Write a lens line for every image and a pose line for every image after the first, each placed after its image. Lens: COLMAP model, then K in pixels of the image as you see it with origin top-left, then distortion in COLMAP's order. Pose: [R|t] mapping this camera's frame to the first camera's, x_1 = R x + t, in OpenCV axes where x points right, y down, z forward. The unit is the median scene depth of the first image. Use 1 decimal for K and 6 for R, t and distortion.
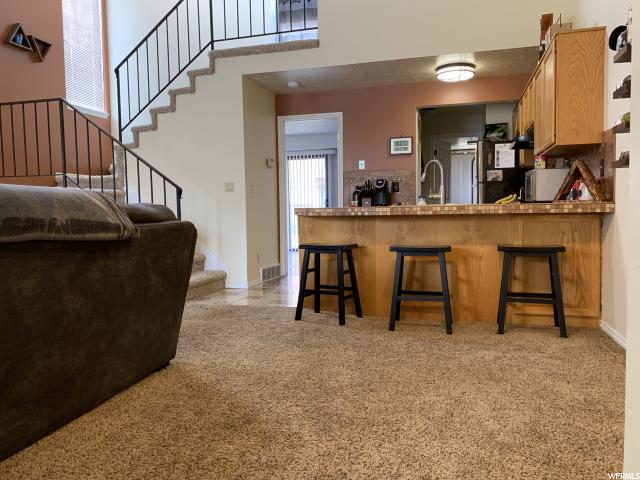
lens RADIAL K [[487.6, 0, 320.0], [0, 487.6, 240.0], [0, 0, 1]] dist [0.006882, -0.060417]
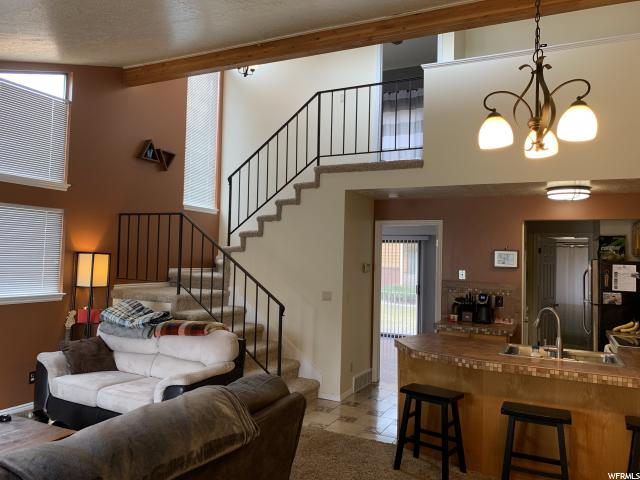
lens RADIAL K [[485.0, 0, 303.3], [0, 485.0, 239.0], [0, 0, 1]] dist [-0.001195, -0.061084]
pose [[0.977487, 0.033447, -0.208329, -0.027176], [-0.058447, 0.991641, -0.115029, -0.106252], [0.202740, 0.124615, 0.971271, -0.010256]]
